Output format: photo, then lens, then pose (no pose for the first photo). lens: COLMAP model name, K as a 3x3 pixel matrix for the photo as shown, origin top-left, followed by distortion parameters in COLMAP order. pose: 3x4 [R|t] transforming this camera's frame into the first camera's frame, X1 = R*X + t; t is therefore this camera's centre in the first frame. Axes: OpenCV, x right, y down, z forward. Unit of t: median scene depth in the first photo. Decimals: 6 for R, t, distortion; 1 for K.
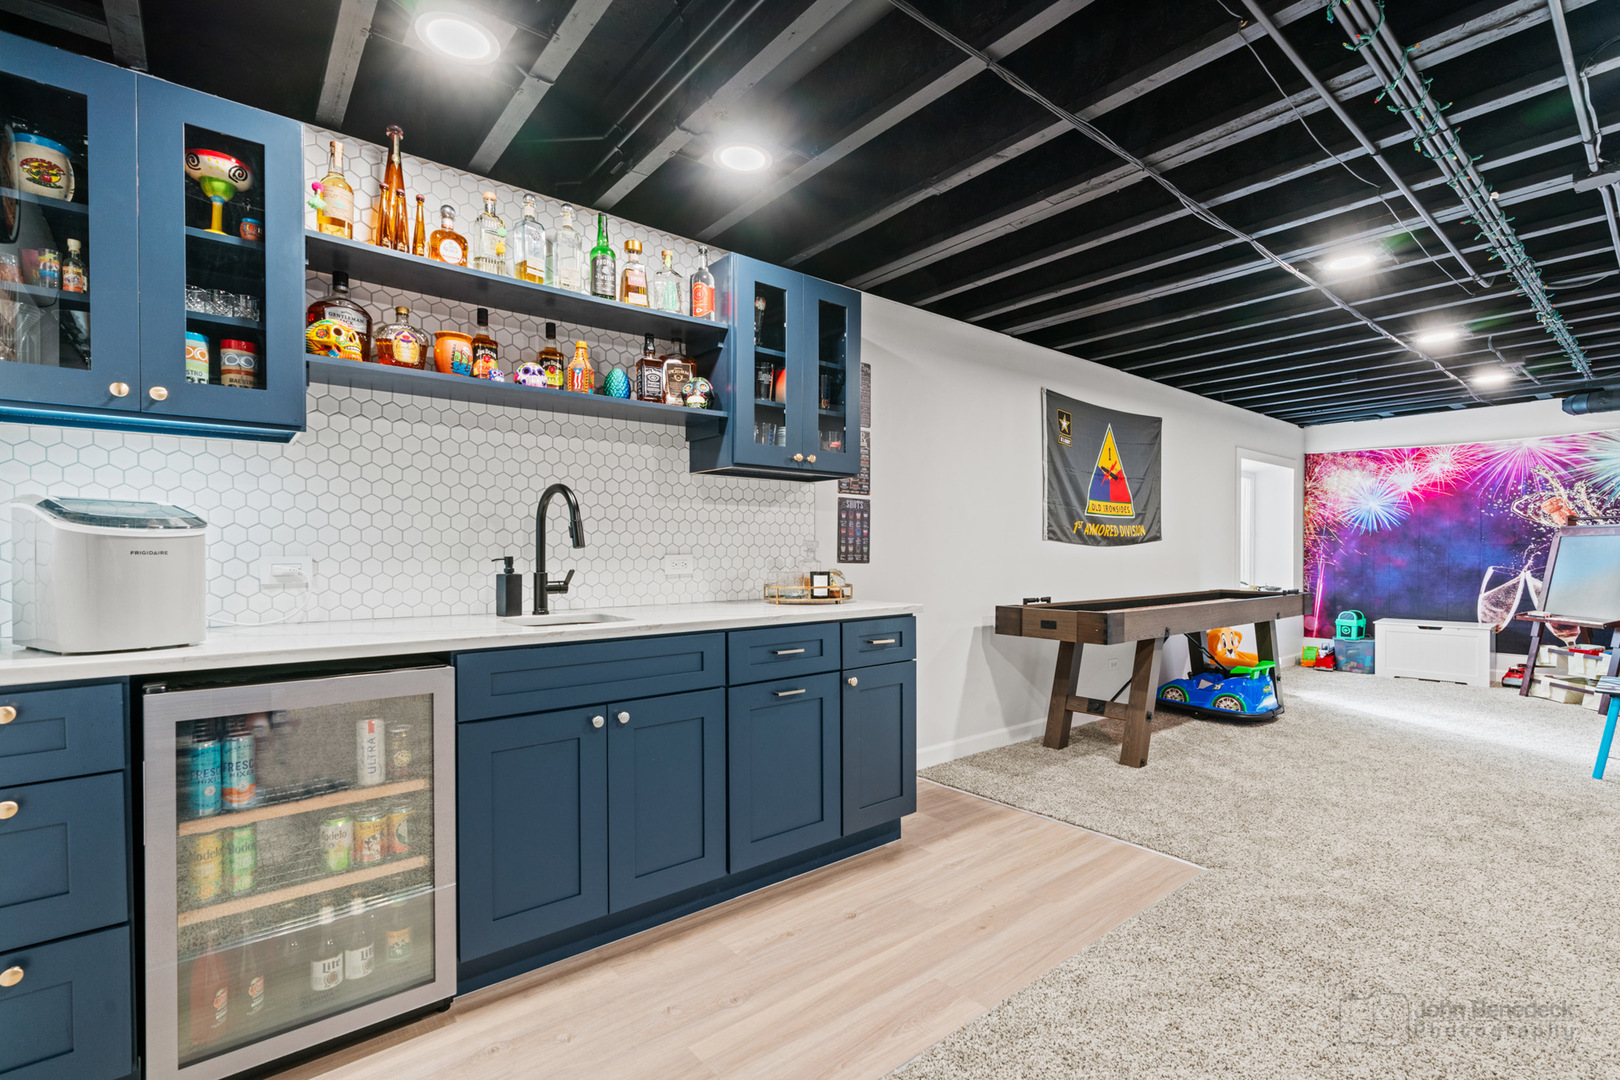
lens RADIAL K [[732.5, 0, 813.2], [0, 732.5, 560.7], [0, 0, 1]] dist [-0.001398, -0.000074]
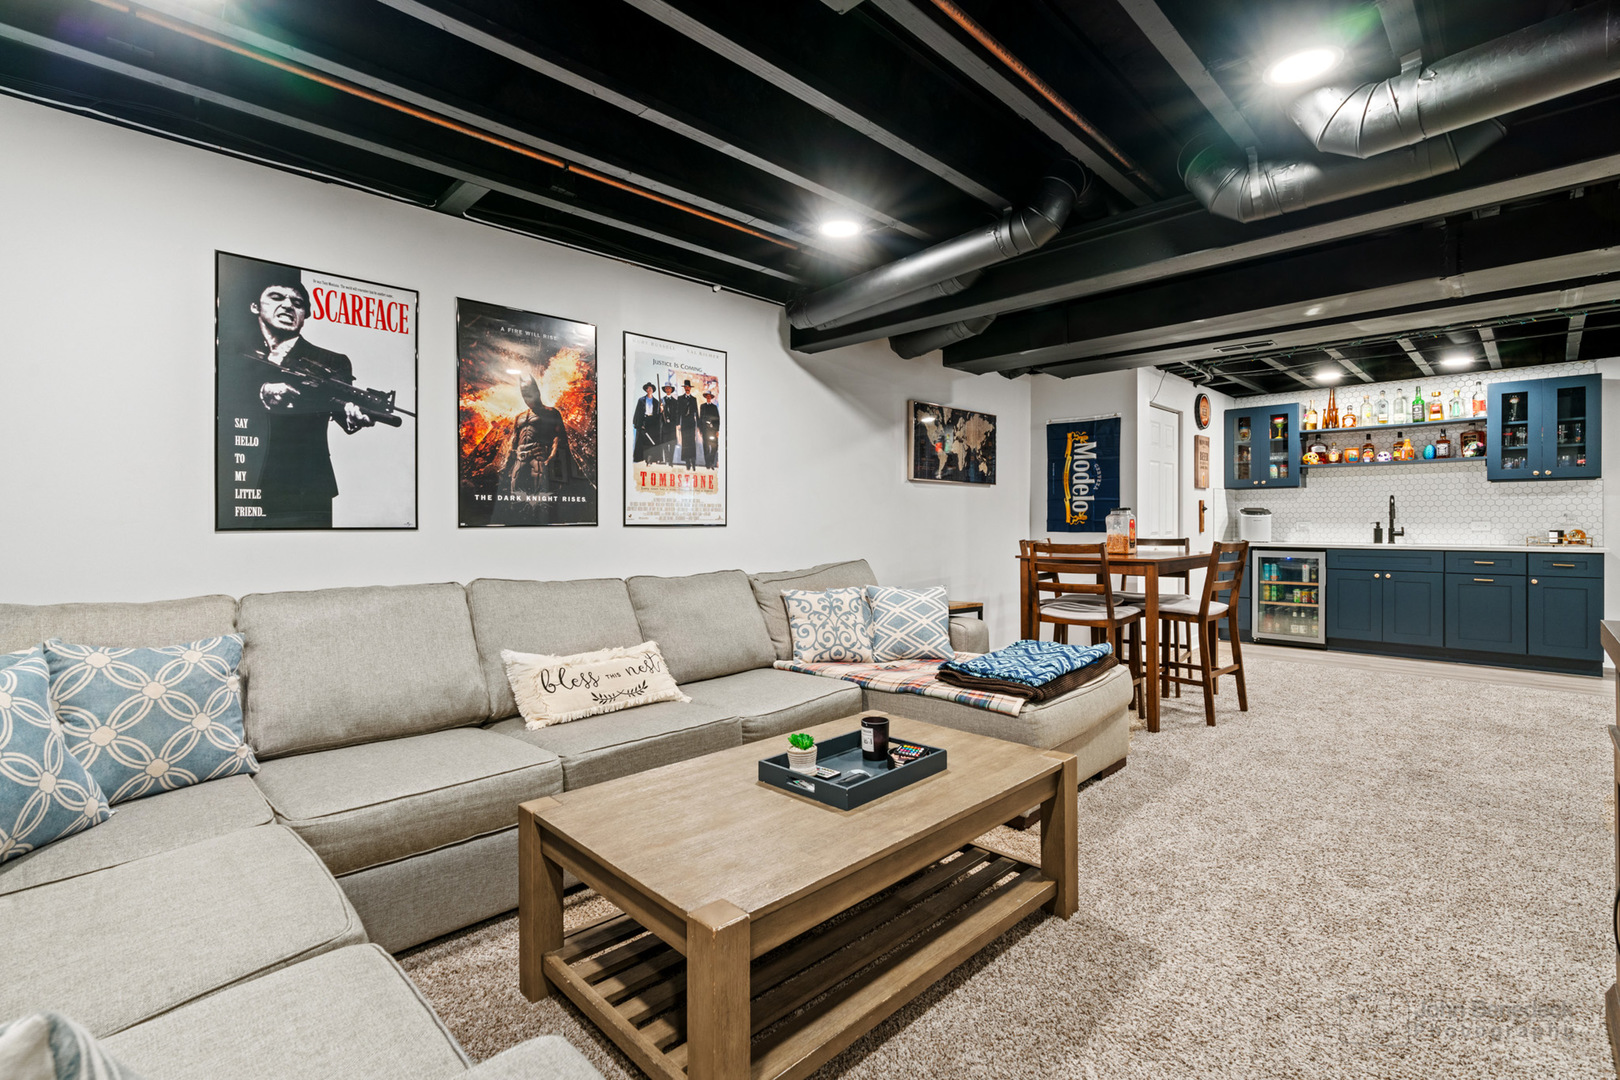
lens RADIAL K [[734.2, 0, 808.5], [0, 734.2, 522.0], [0, 0, 1]] dist [-0.001789, 0.000153]
pose [[0.101577, 0.001365, -0.994827, 2.101539], [-0.011298, 0.999936, 0.000218, 0.018208], [0.994764, 0.011218, 0.101586, -1.402666]]
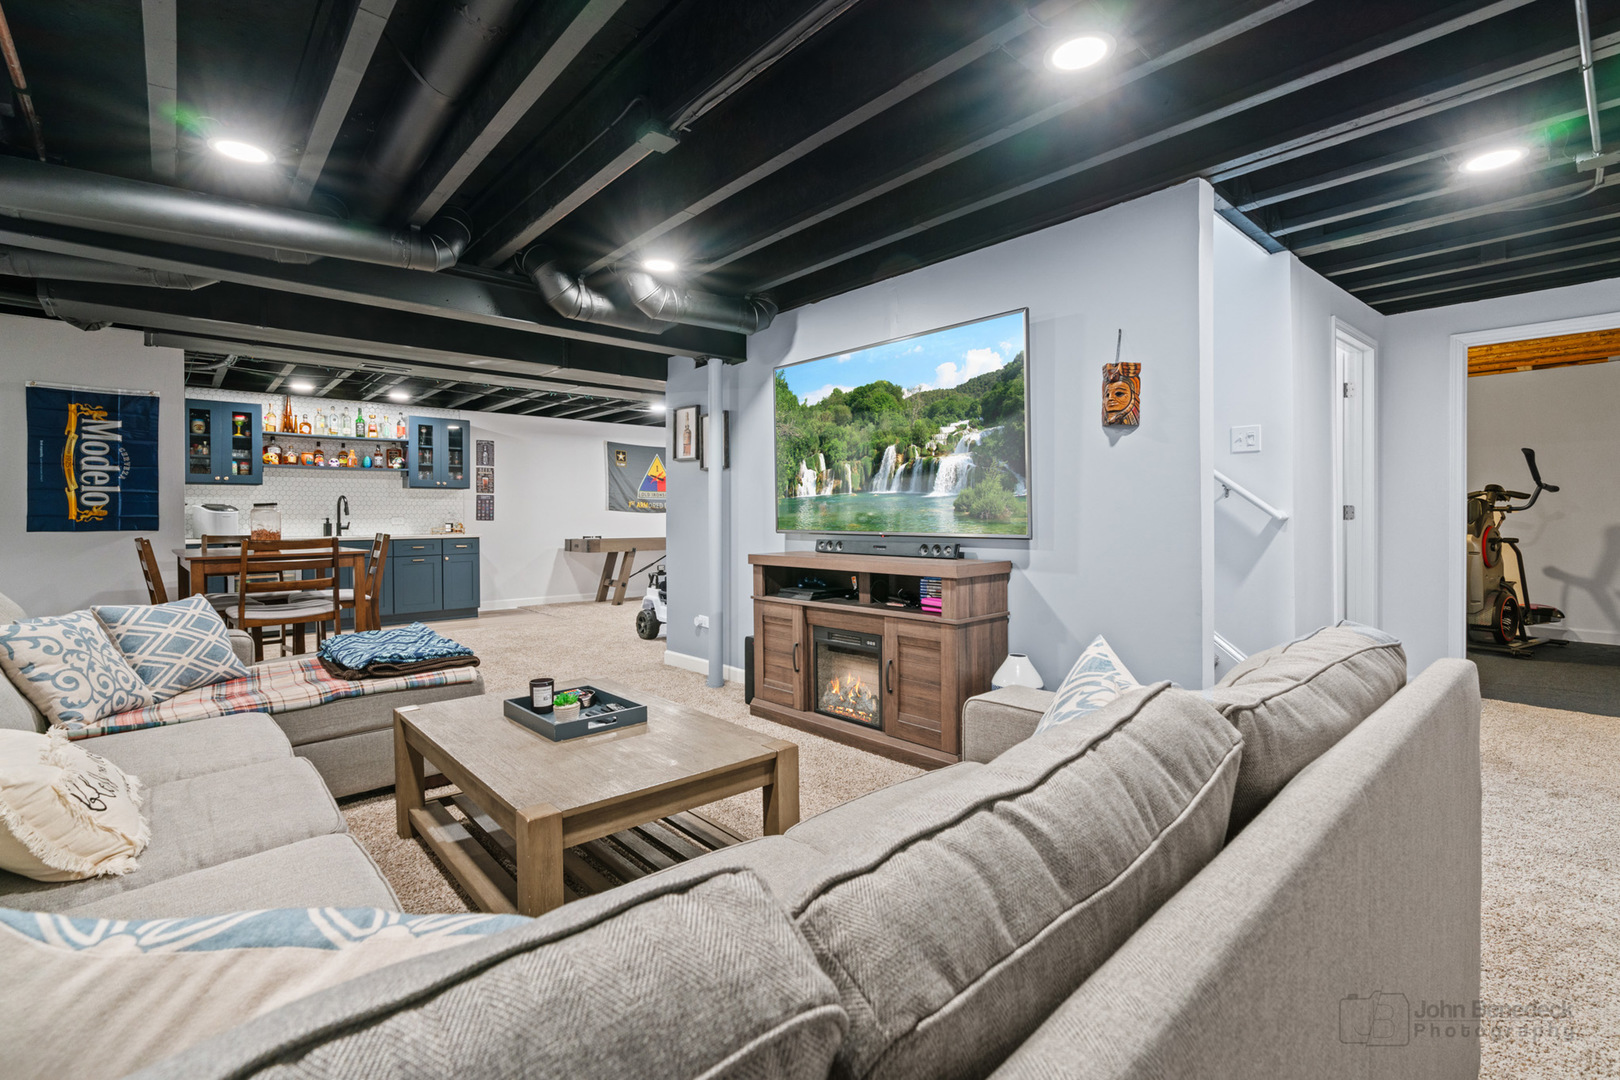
lens RADIAL K [[734.2, 0, 808.5], [0, 734.2, 522.0], [0, 0, 1]] dist [-0.001789, 0.000153]
pose [[0.999448, -0.003656, 0.033033, 1.584007], [0.003793, 0.999984, -0.004091, 0.033761], [-0.033017, 0.004214, 0.999446, -2.281913]]
